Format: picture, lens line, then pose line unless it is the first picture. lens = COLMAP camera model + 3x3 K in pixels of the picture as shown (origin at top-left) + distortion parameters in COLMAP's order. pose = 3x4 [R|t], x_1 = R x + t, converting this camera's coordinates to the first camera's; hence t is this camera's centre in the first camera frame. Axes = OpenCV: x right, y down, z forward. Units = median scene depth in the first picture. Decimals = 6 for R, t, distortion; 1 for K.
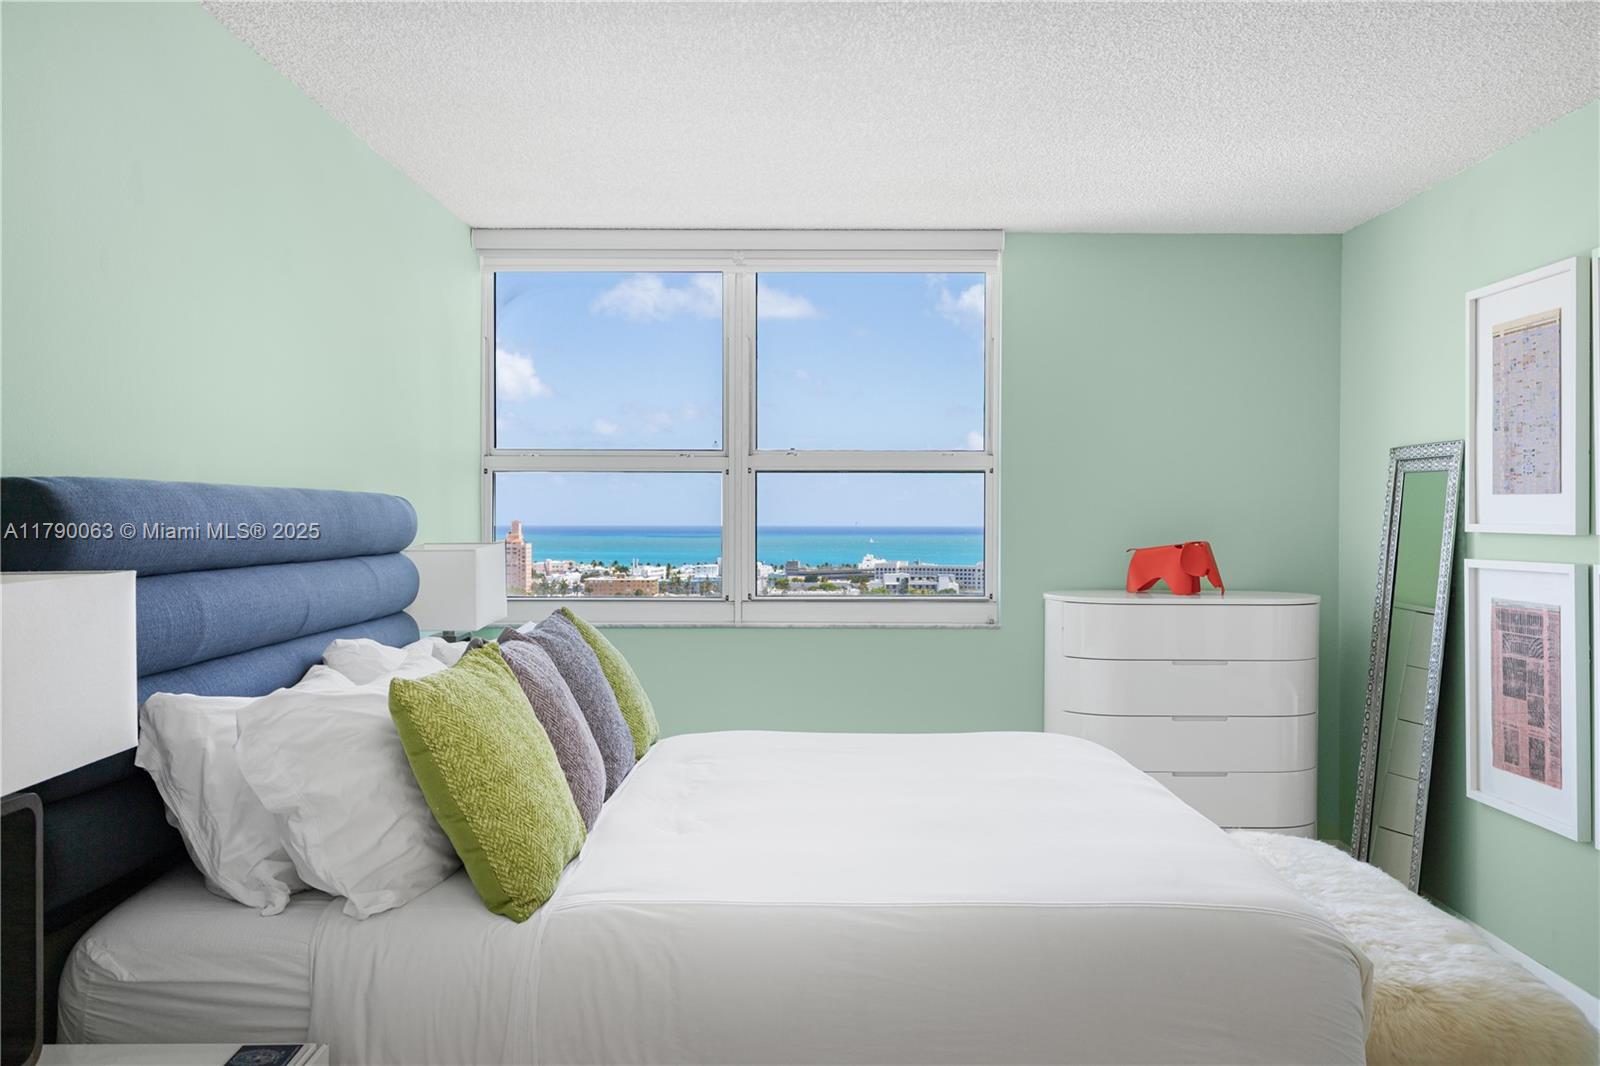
lens RADIAL K [[1368.8, 0, 758.9], [0, 1368.8, 523.7], [0, 0, 1]] dist [0.009808, -0.006569]
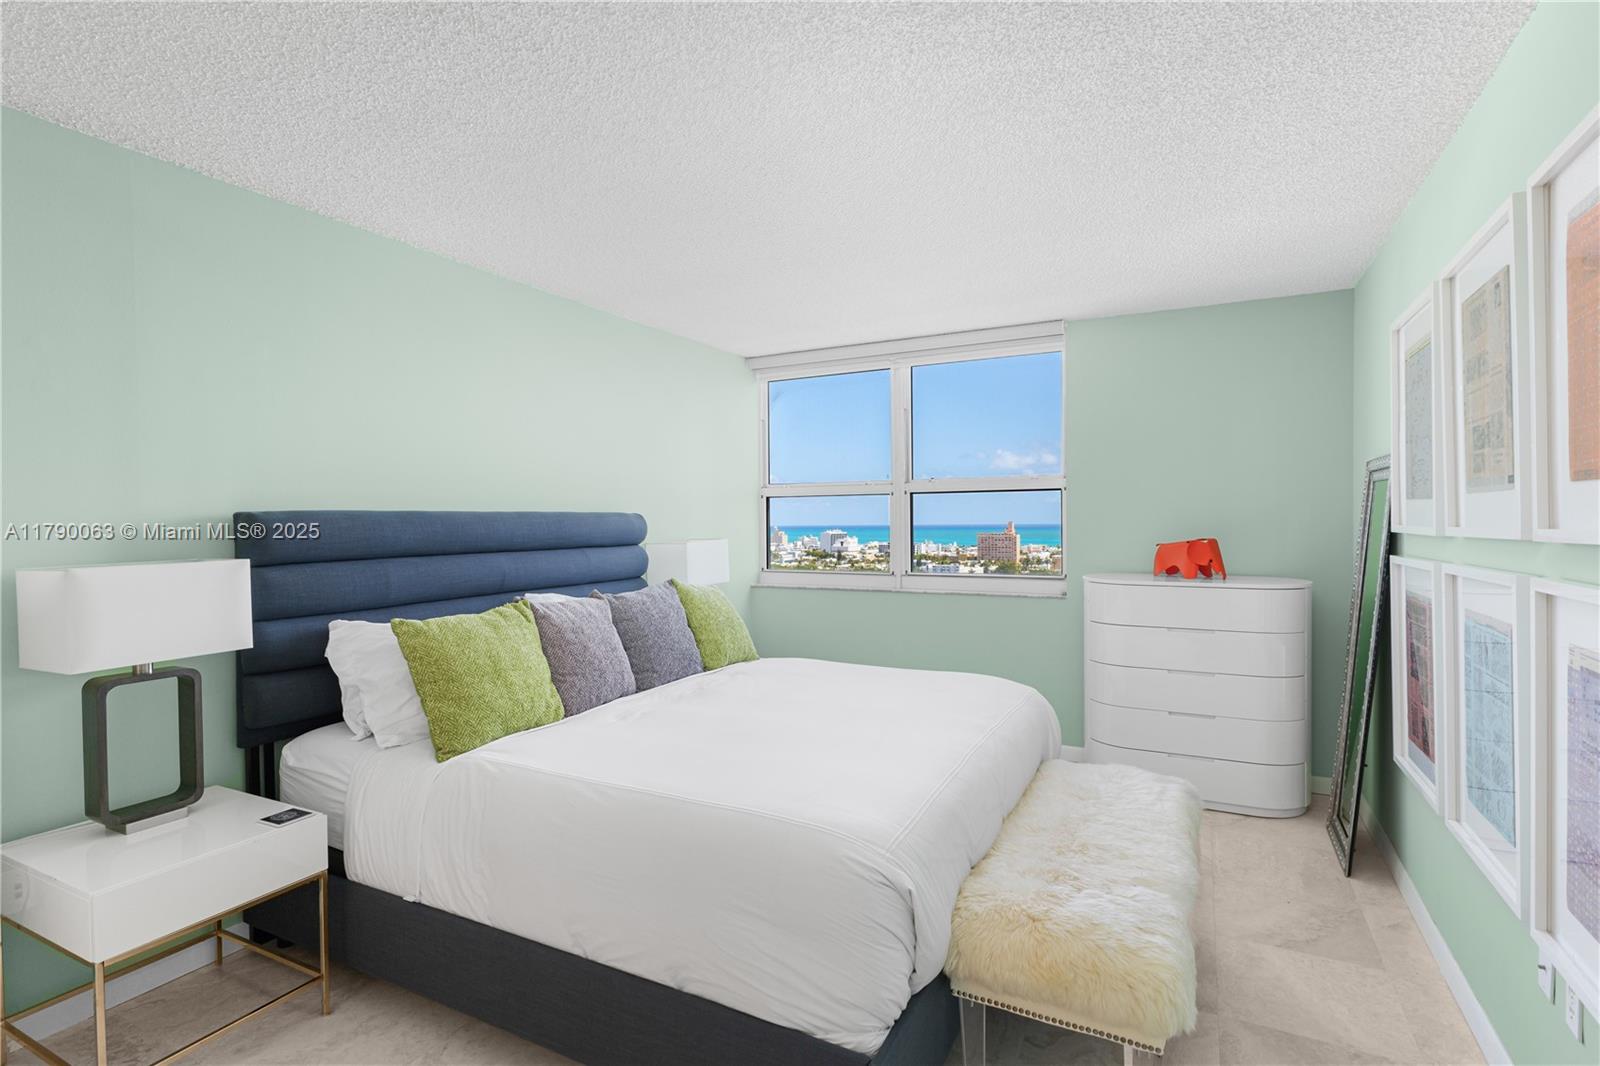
lens RADIAL K [[775.4, 0, 800.0], [0, 775.4, 533.0], [0, 0, 1]] dist [0.025926, -0.011673]
pose [[0.888048, -0.000497, -0.459750, 0.315094], [0.006464, 0.999914, 0.011406, -0.003668], [0.459705, -0.013101, 0.887975, 0.155115]]
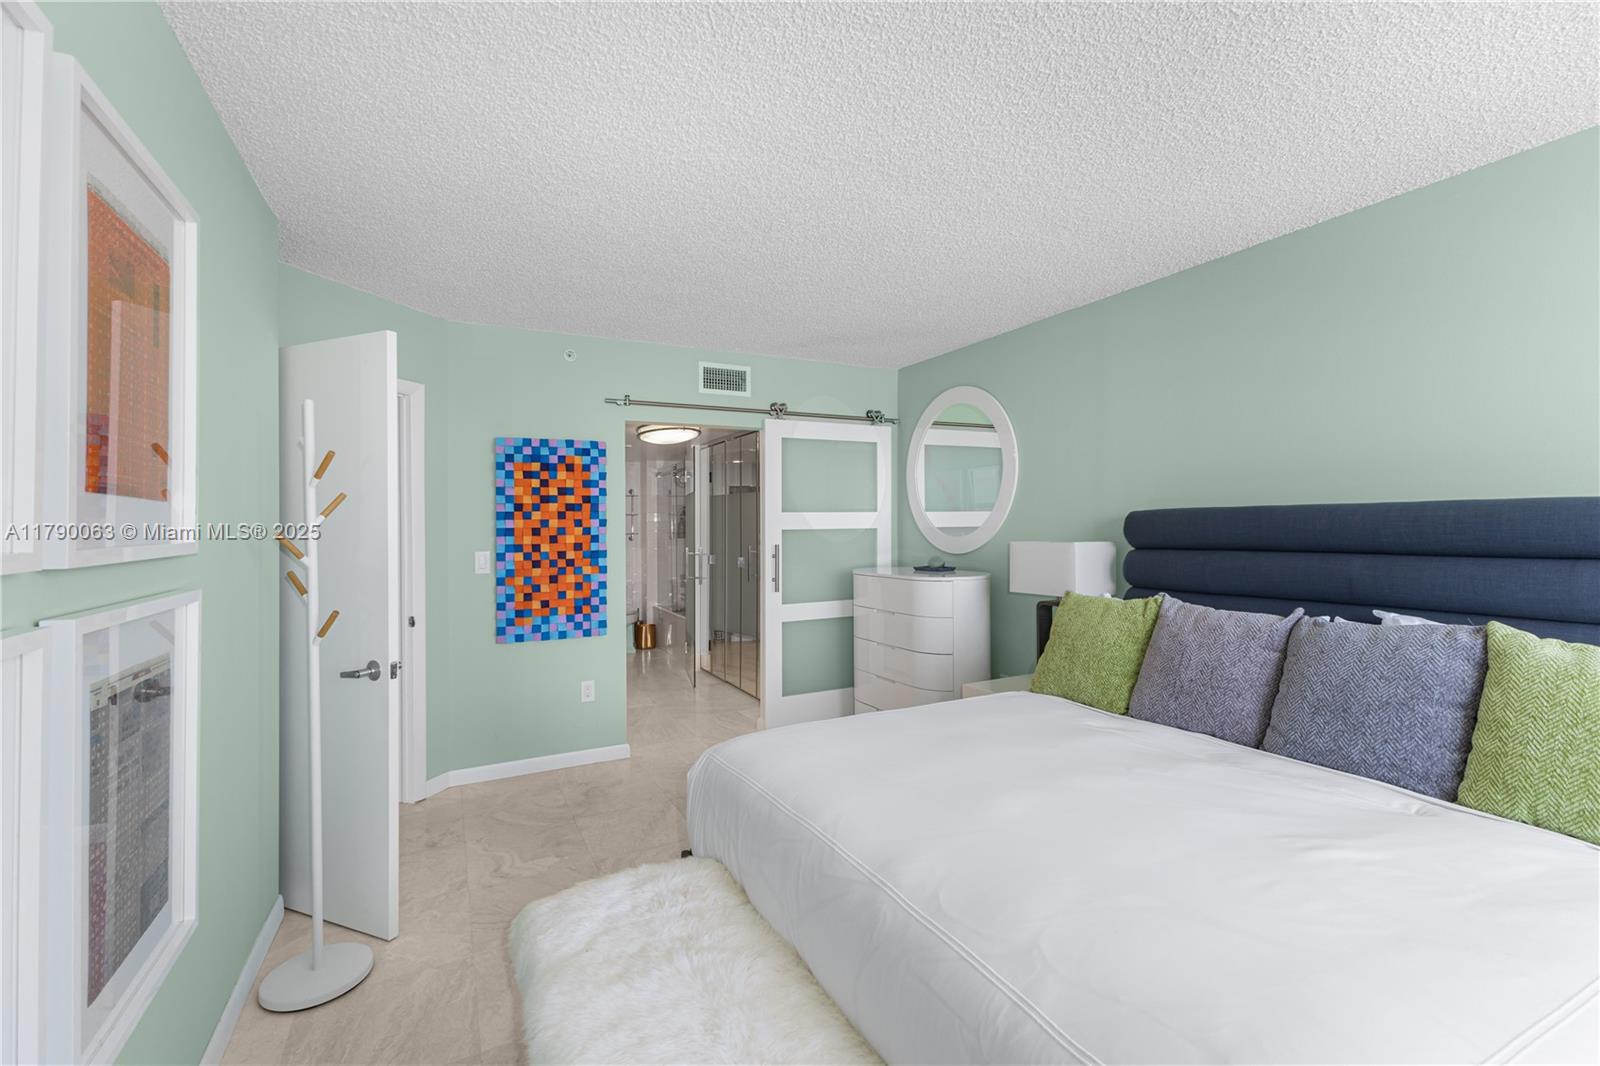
lens RADIAL K [[702.2, 0, 804.3], [0, 702.2, 529.5], [0, 0, 1]] dist [0.022113, -0.007890]
pose [[-0.890003, 0.004170, -0.455936, 0.336718], [0.001063, 0.999974, 0.007070, -0.001914], [0.455954, 0.005808, -0.889985, 0.839557]]
